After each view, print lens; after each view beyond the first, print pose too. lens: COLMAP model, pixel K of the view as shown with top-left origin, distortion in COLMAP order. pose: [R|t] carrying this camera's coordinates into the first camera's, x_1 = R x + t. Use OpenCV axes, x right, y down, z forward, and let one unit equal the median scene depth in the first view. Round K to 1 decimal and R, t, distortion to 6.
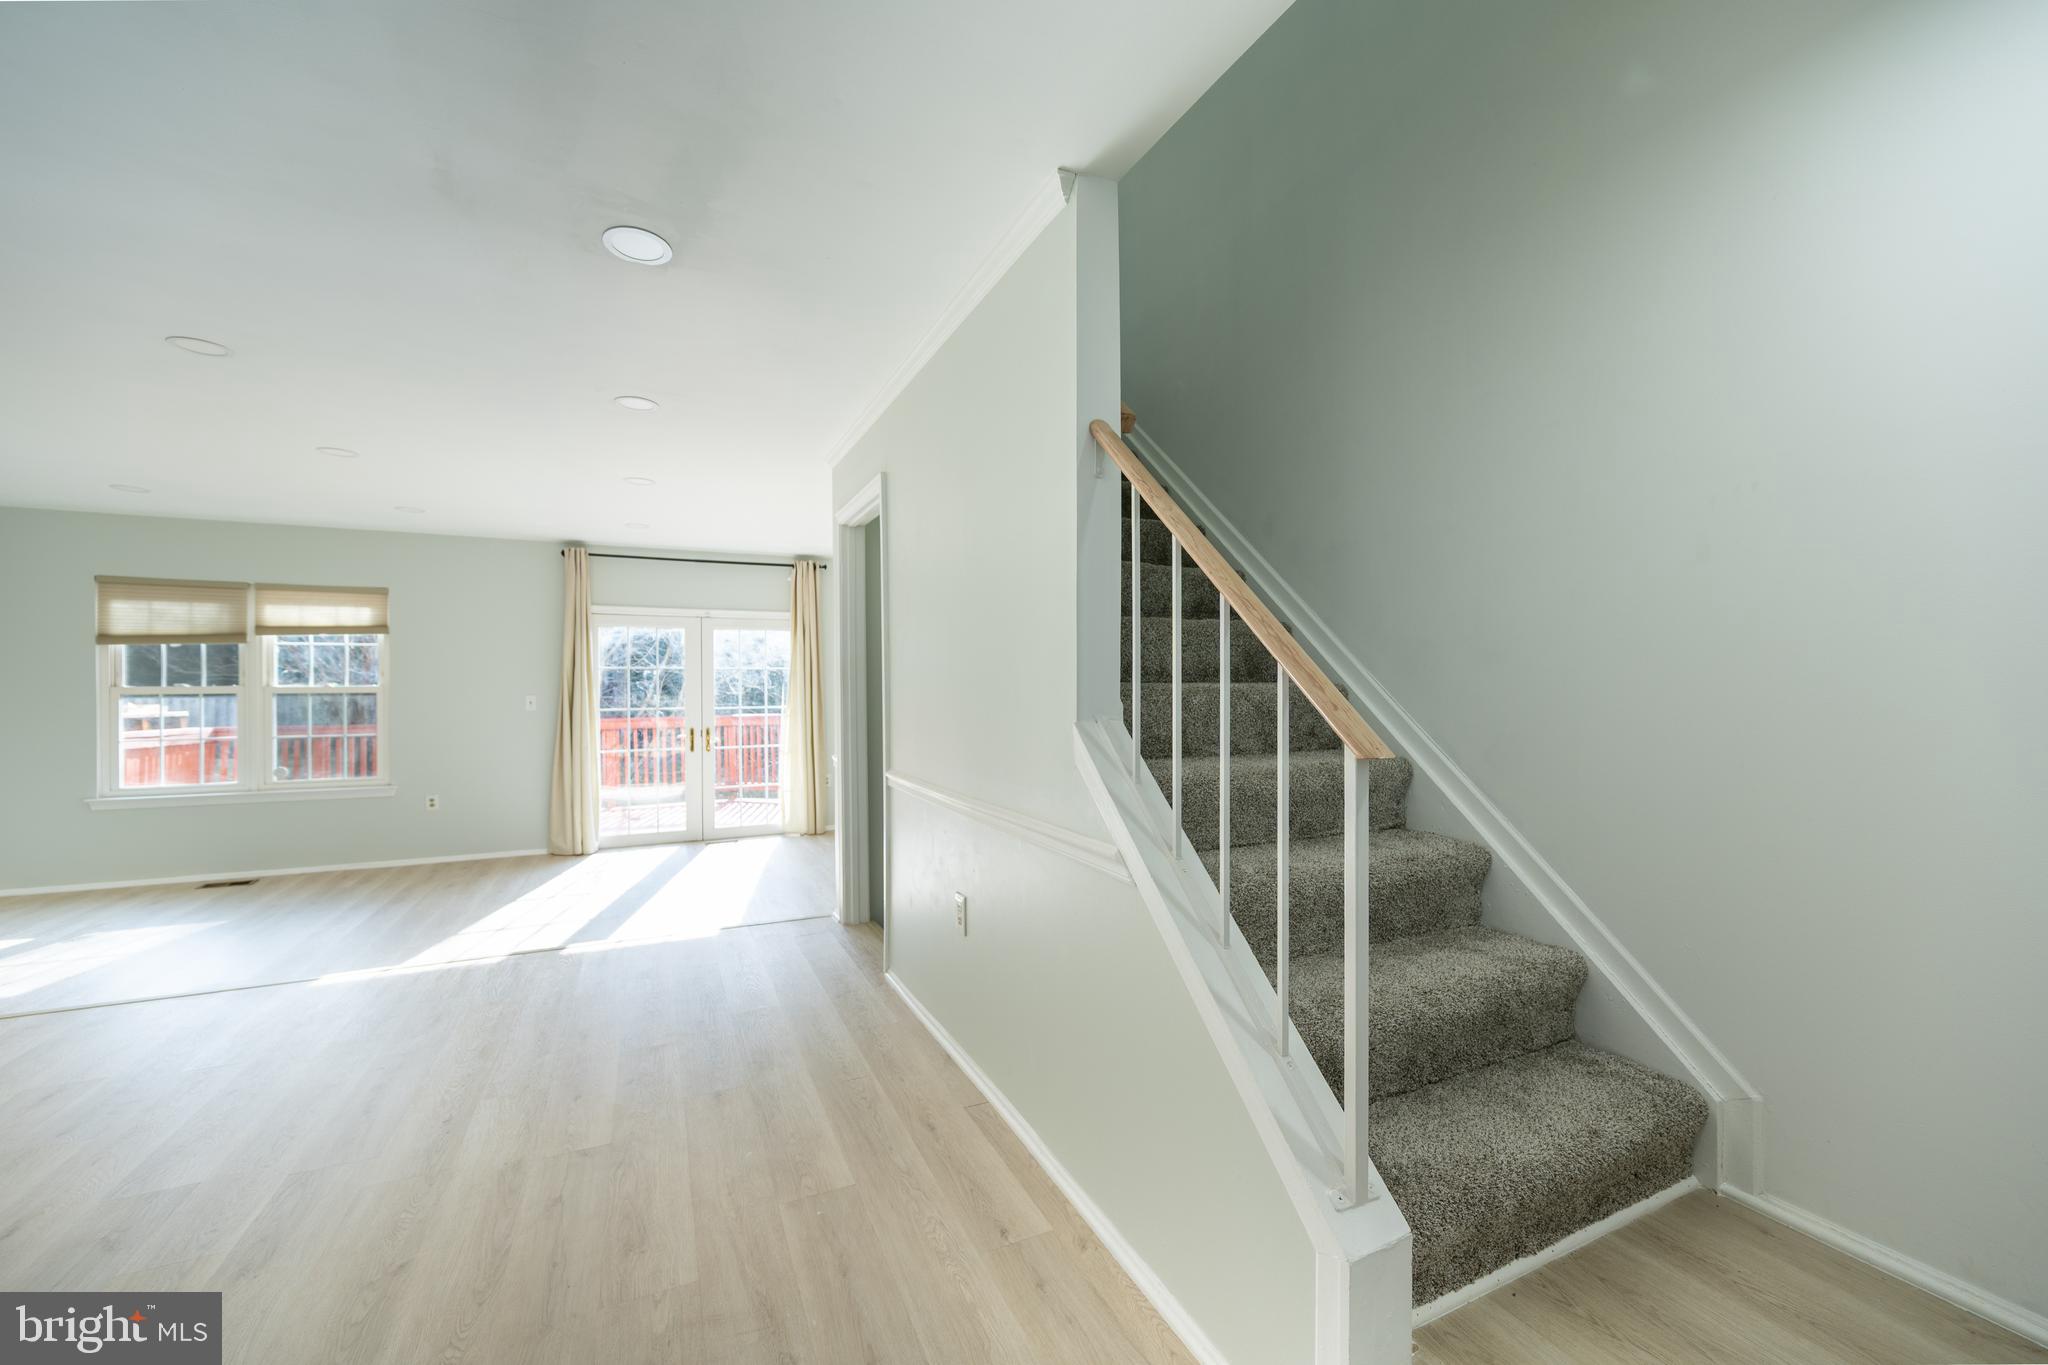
lens RADIAL K [[802.2, 0, 1025.0], [0, 802.2, 692.8], [0, 0, 1]] dist [-0.000750, -0.000160]
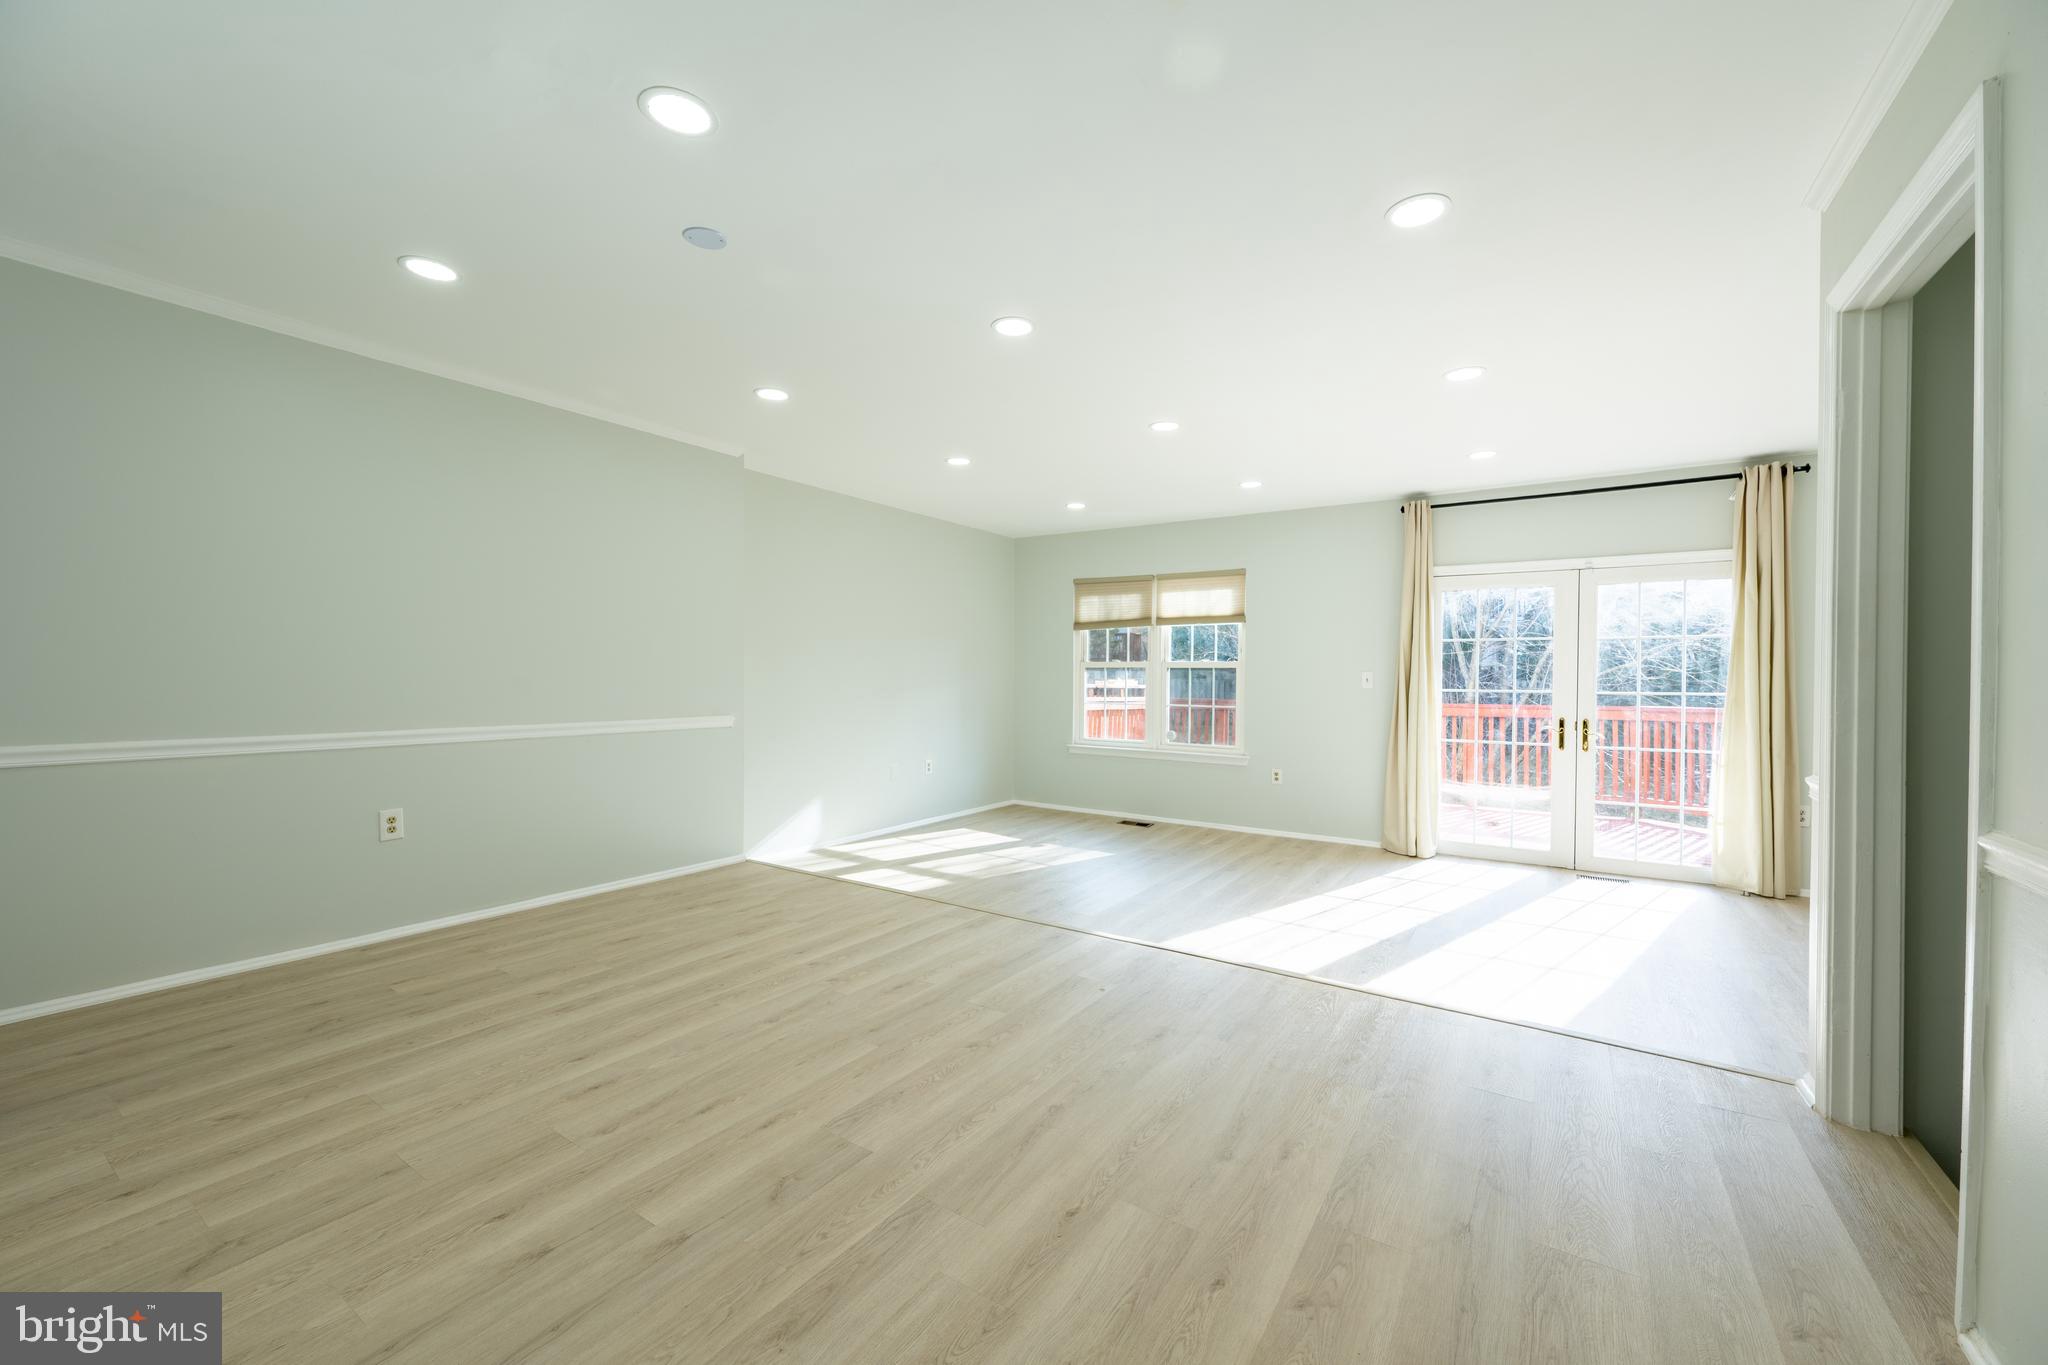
lens RADIAL K [[802.2, 0, 1026.9], [0, 802.2, 686.4], [0, 0, 1]] dist [-0.000750, -0.000160]
pose [[0.525102, 0.021488, -0.850768, -0.042253], [-0.017998, 0.999738, 0.014142, 0.013655], [0.850849, 0.007887, 0.525352, 0.192296]]
